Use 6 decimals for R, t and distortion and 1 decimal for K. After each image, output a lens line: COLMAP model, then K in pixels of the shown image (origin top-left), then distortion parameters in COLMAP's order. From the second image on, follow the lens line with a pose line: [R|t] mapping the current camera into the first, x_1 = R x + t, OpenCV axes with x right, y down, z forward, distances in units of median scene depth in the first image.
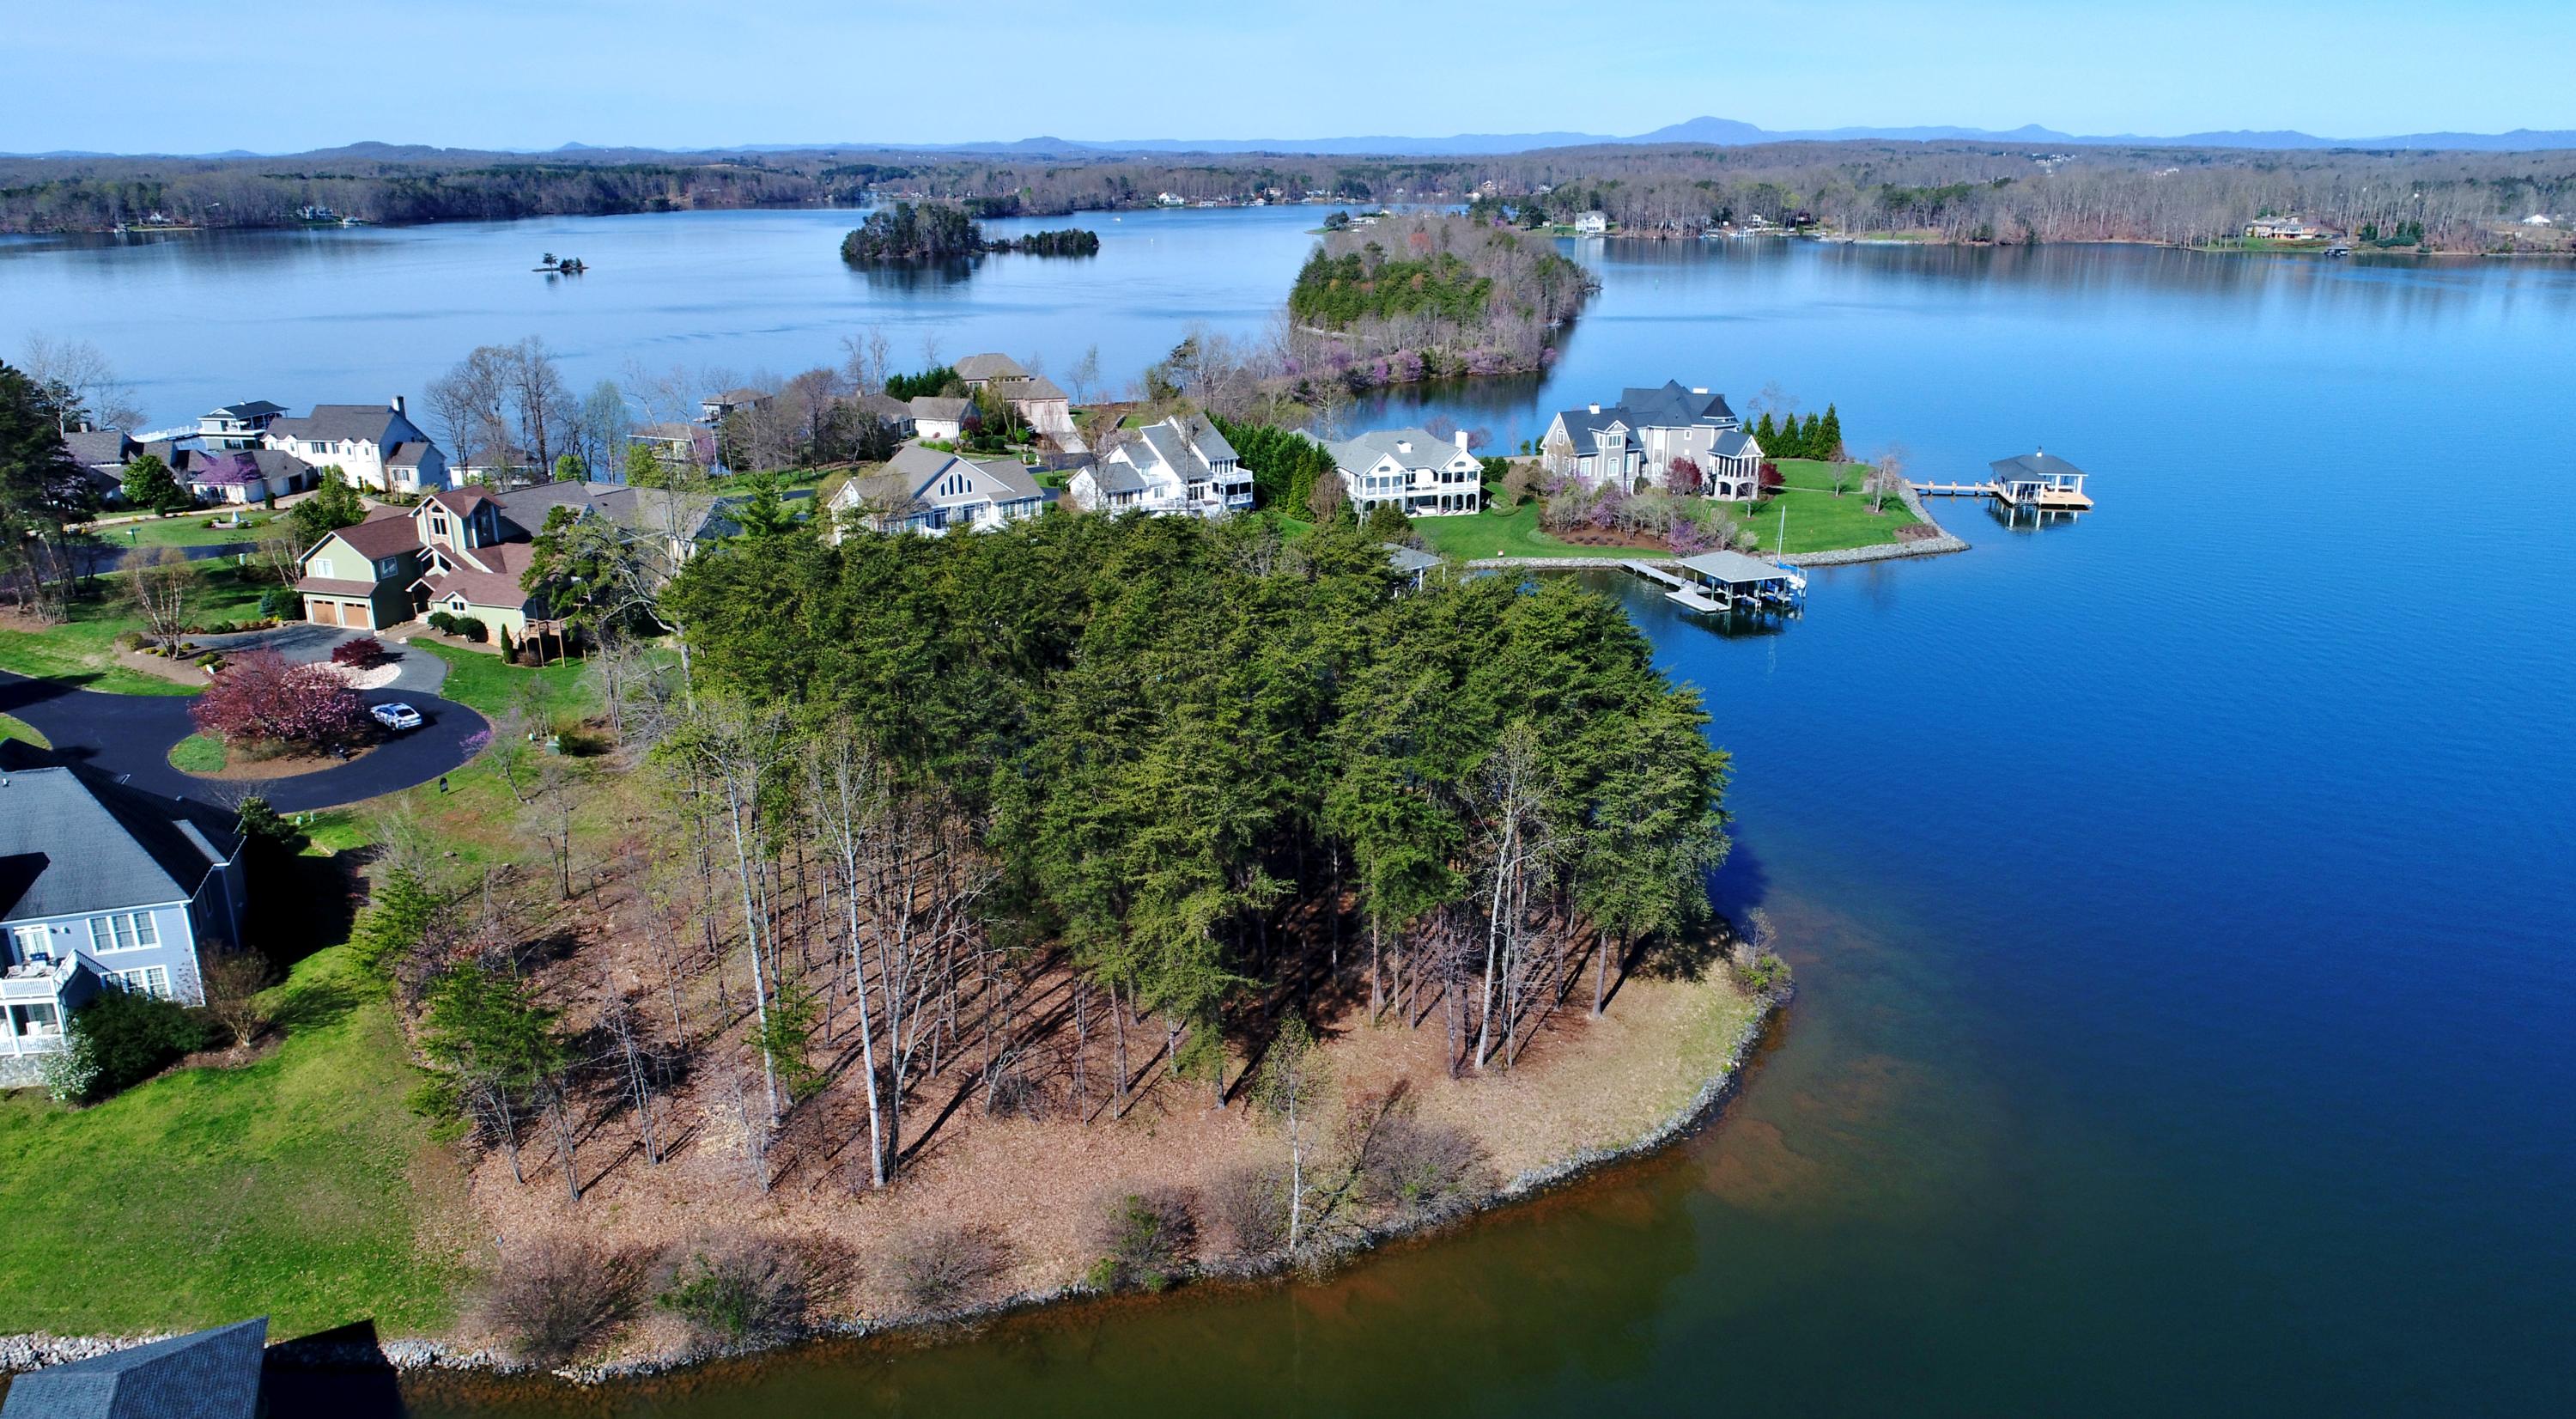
lens RADIAL K [[1757.7, 0, 1288.0], [0, 1757.7, 709.5], [0, 0, 1]] dist [0.001135, -0.000991]
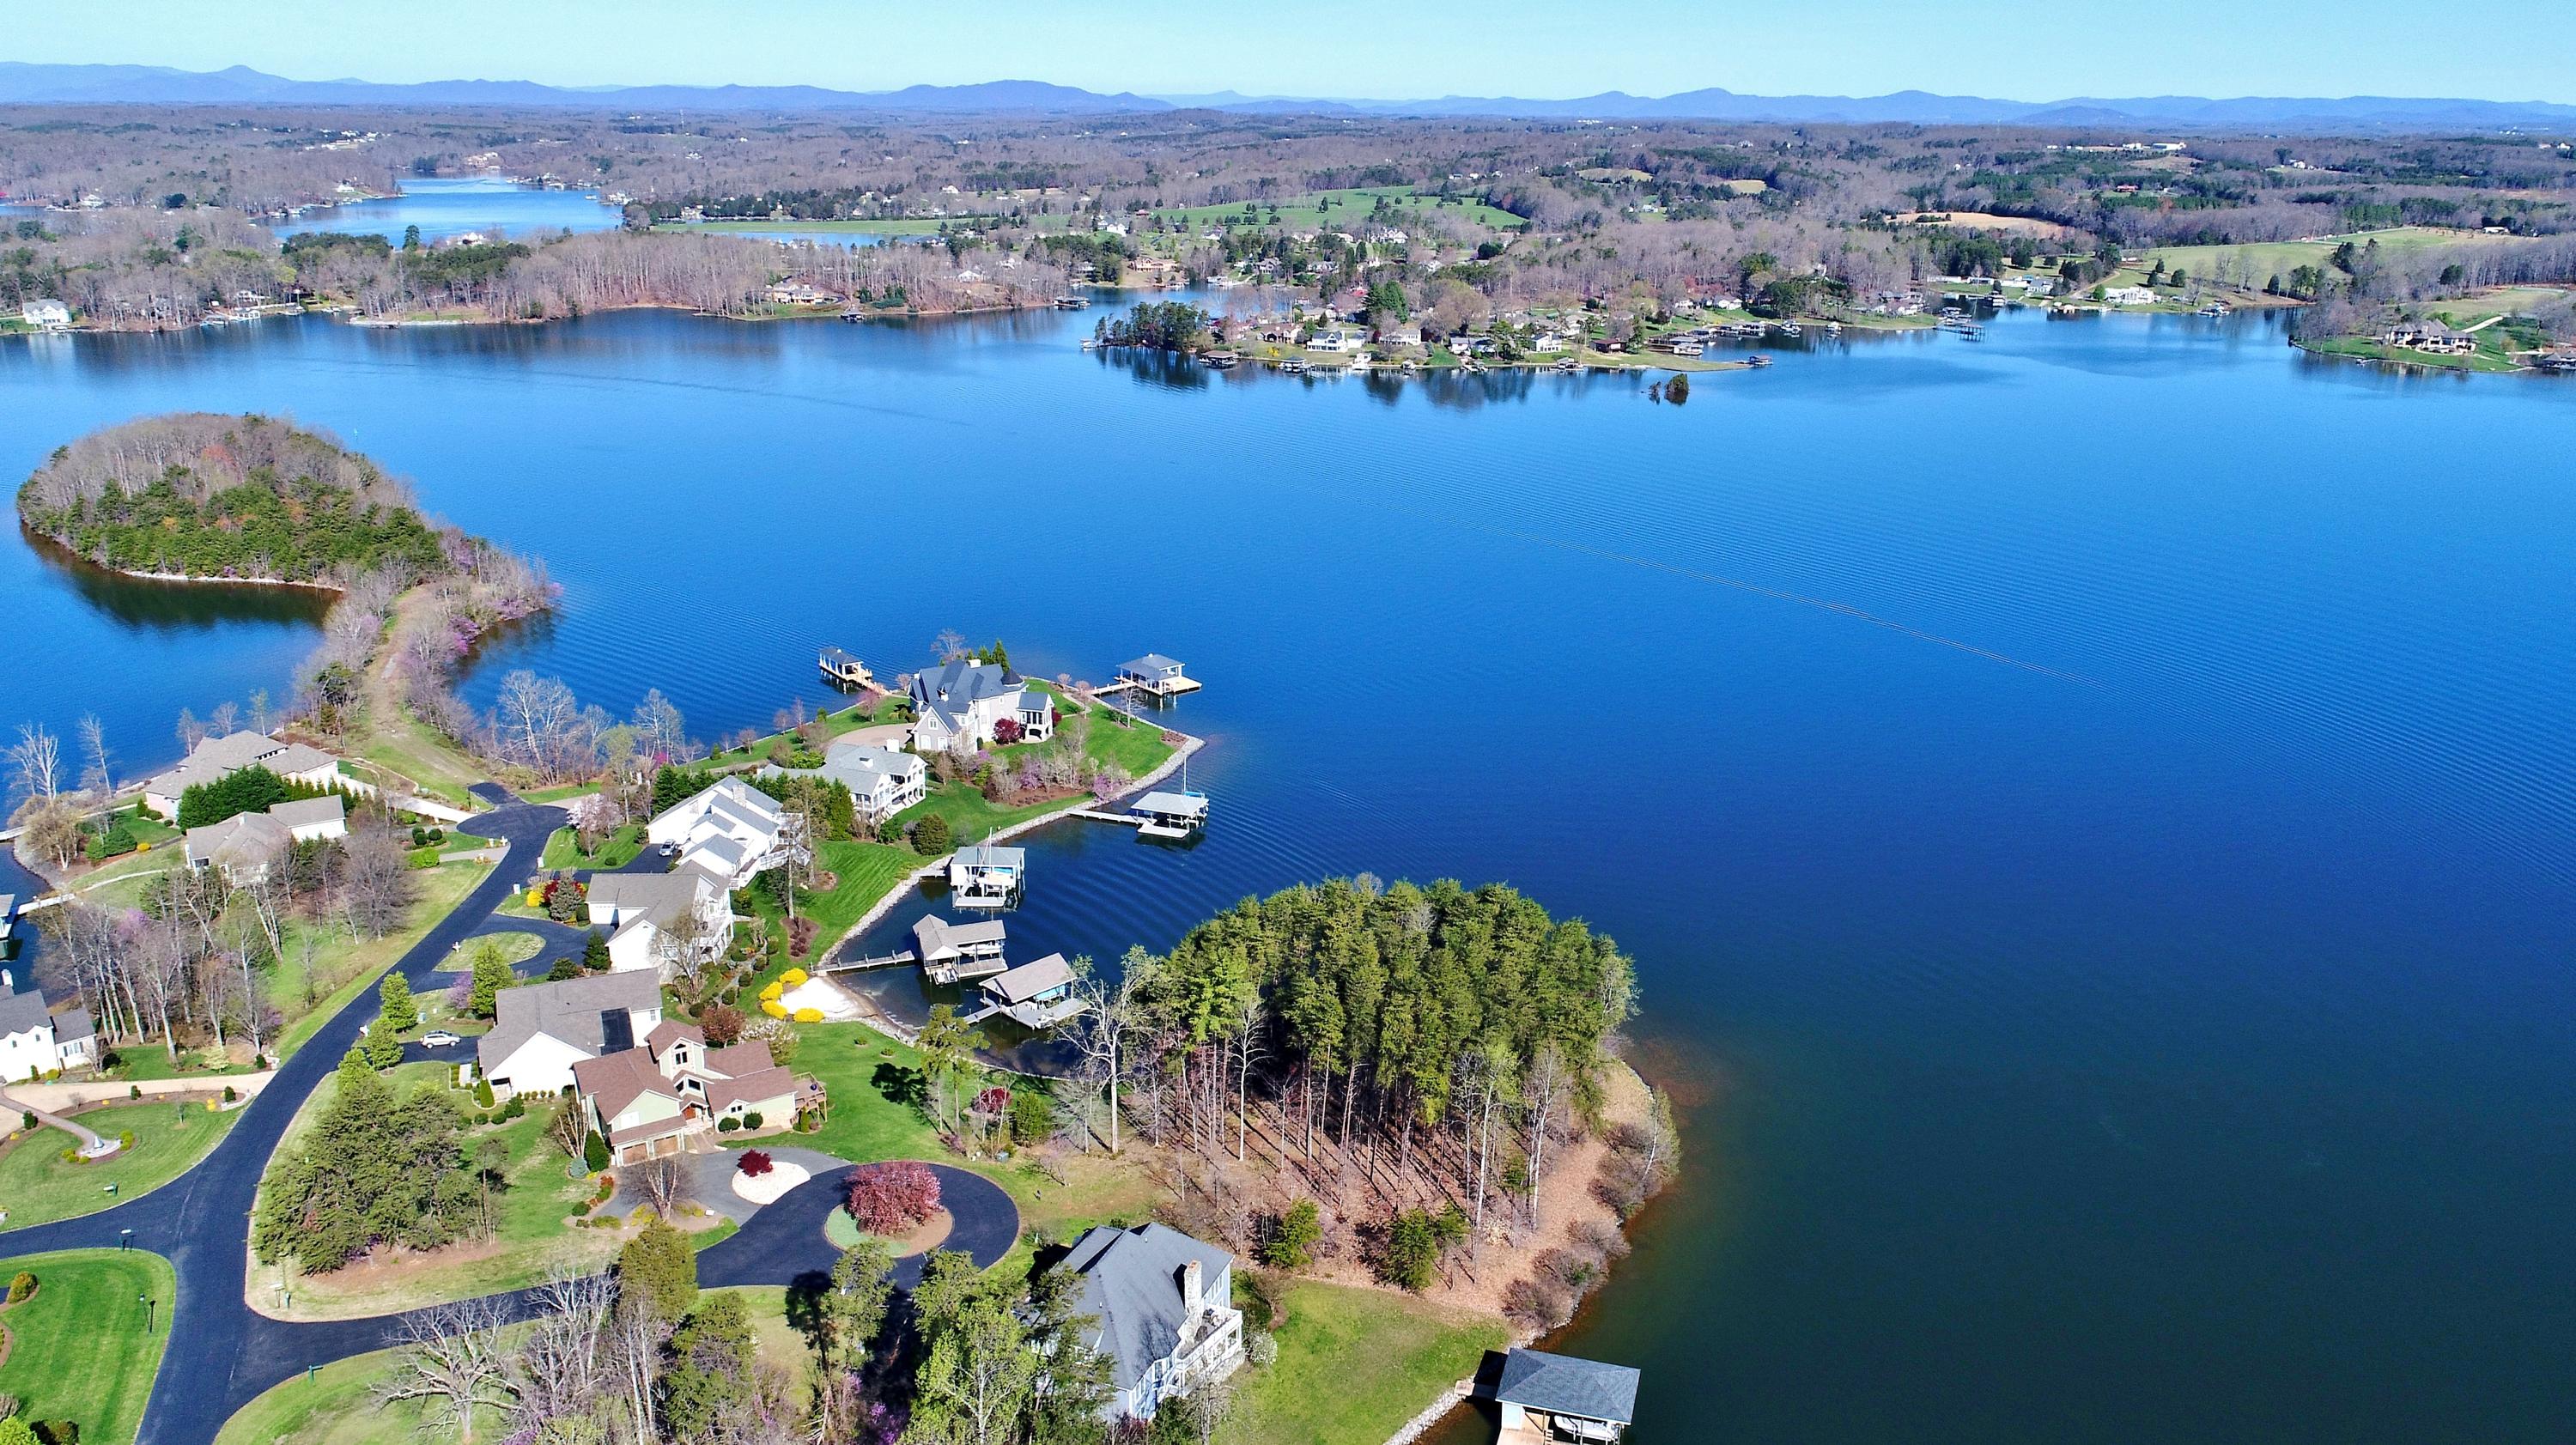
lens RADIAL K [[1944.2, 0, 1312.4], [0, 1944.2, 671.4], [0, 0, 1]] dist [0.004692, -0.004350]
pose [[0.644288, -0.204098, 0.737046, -1.233546], [0.218330, 0.972712, 0.078505, -0.409749], [-0.732956, 0.110340, 0.671268, -0.353076]]
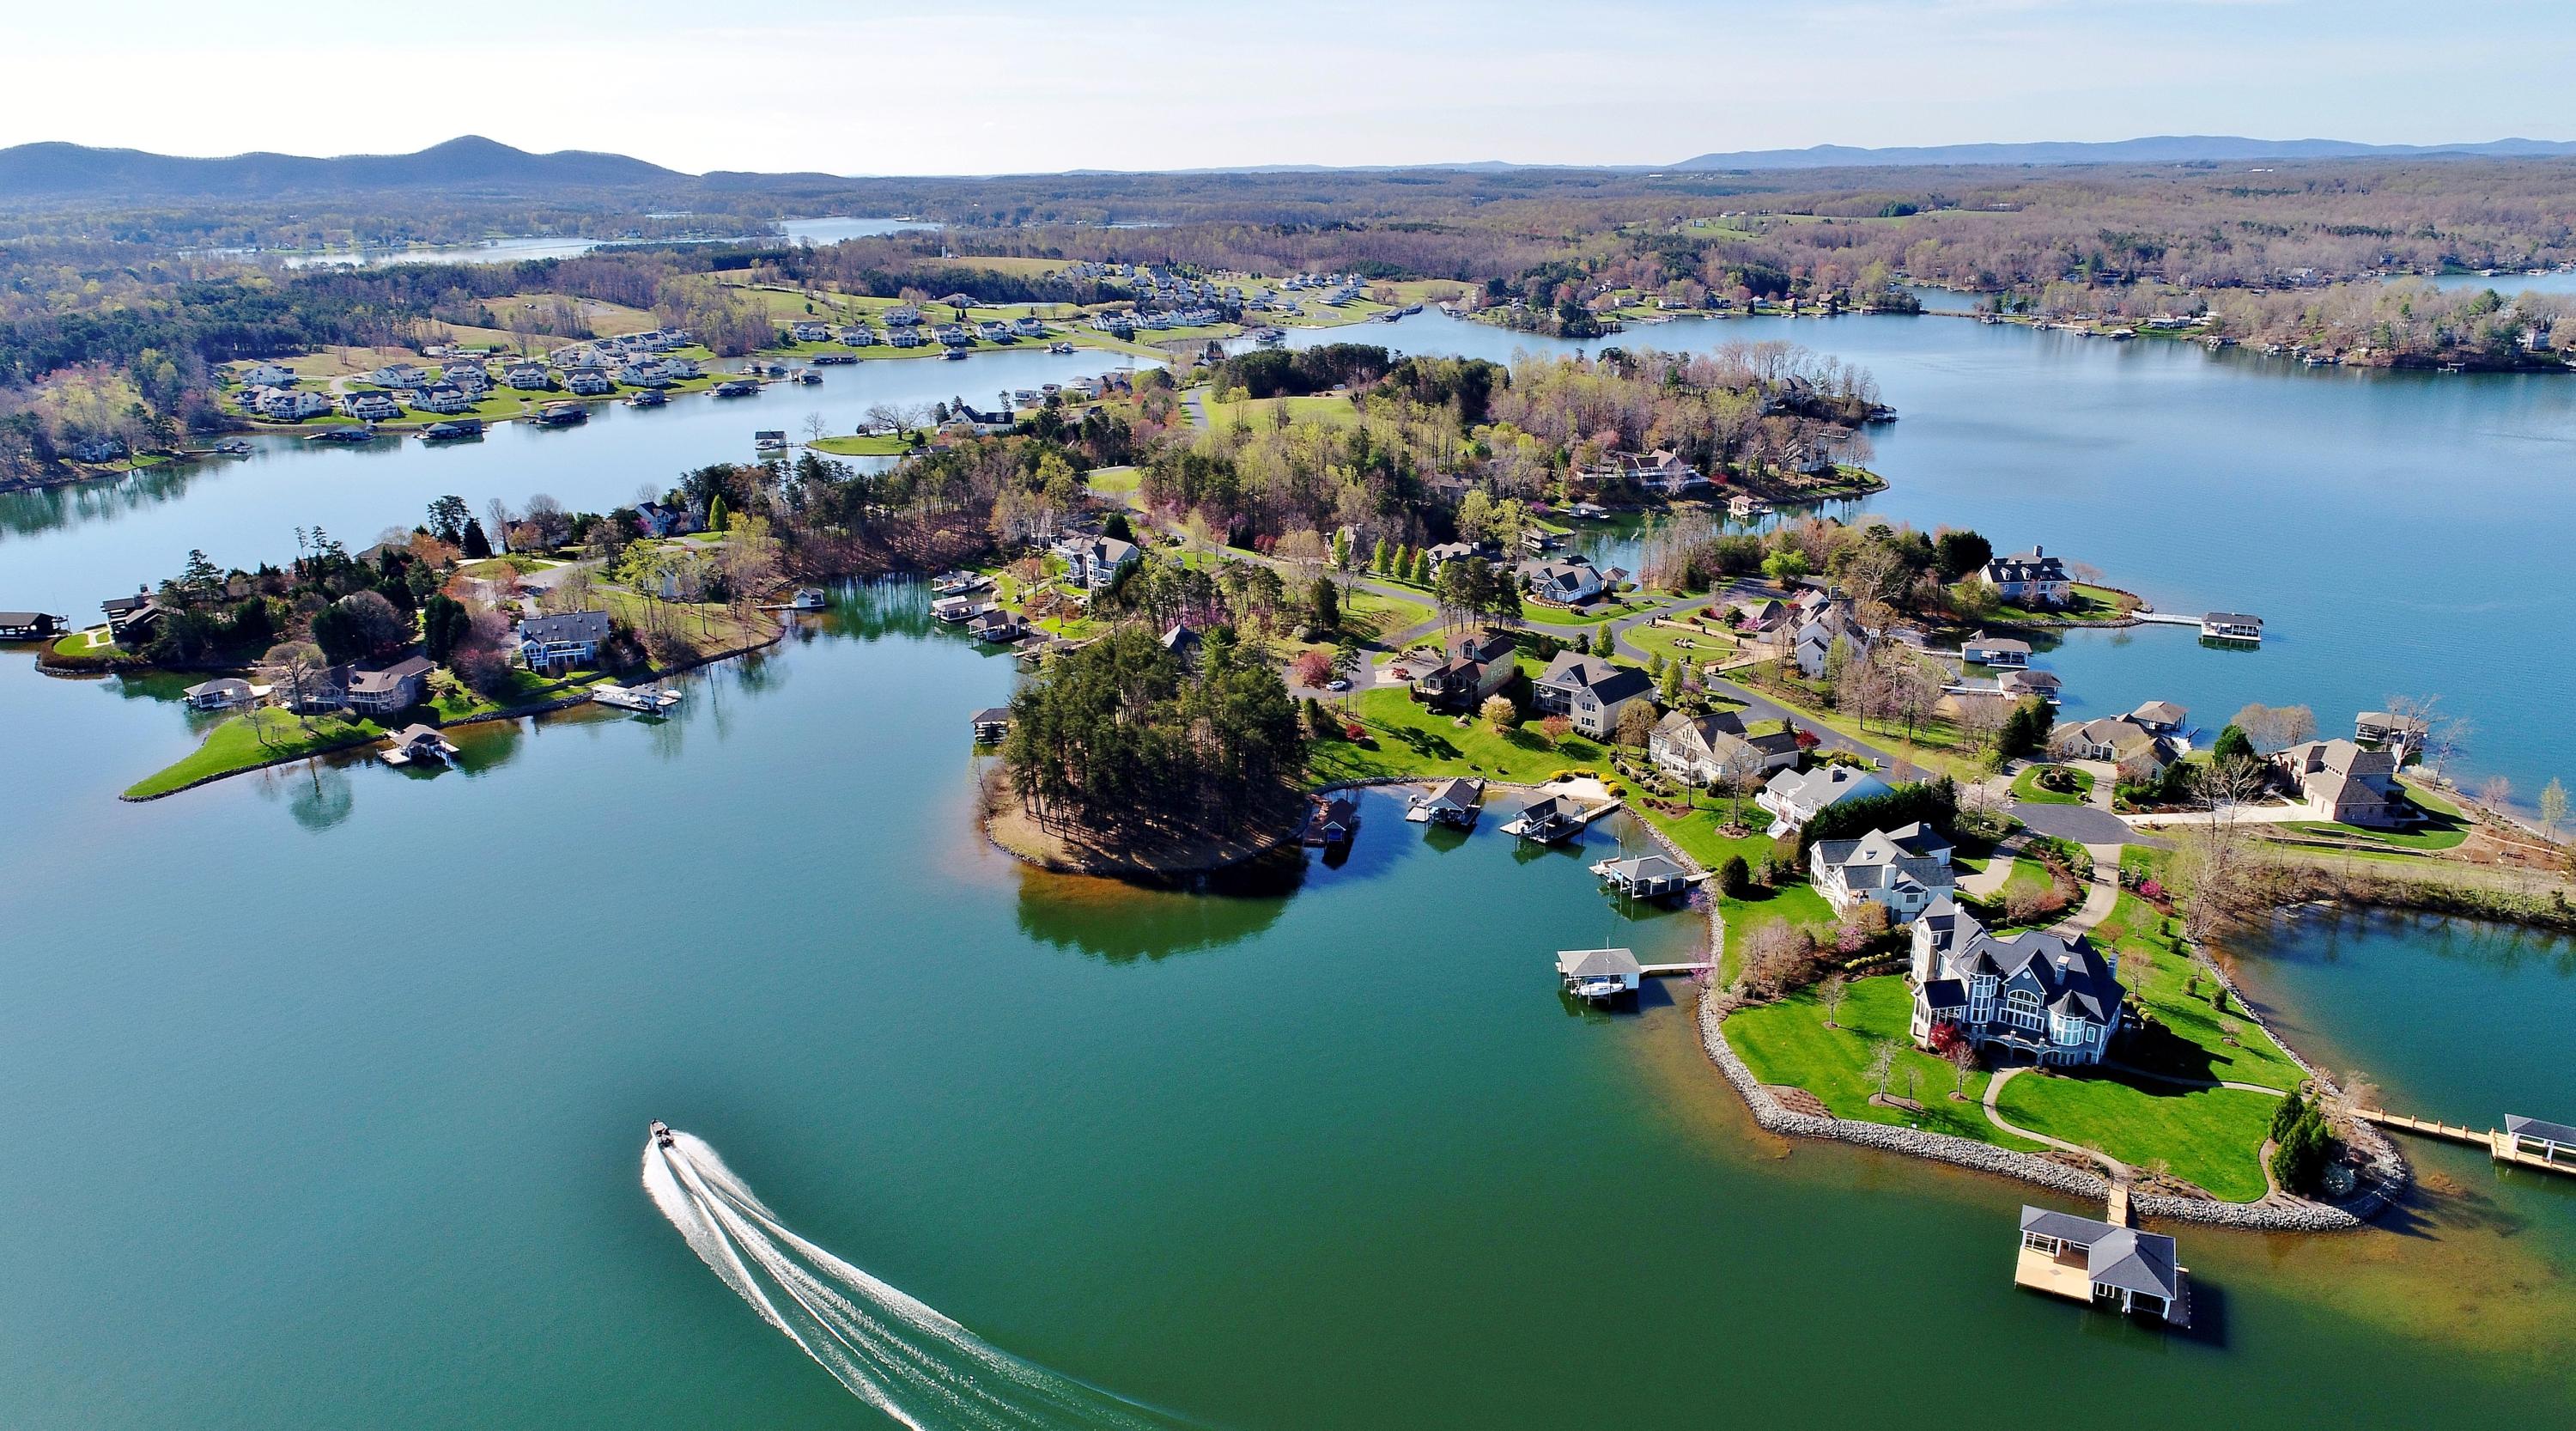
lens RADIAL K [[1739.1, 0, 1288.0], [0, 1739.1, 715.5], [0, 0, 1]] dist [0.003497, -0.004383]
pose [[-0.275831, 0.297683, -0.913949, 2.000977], [-0.273573, 0.887198, 0.371535, -0.916031], [0.921453, 0.352512, -0.163278, 1.260162]]
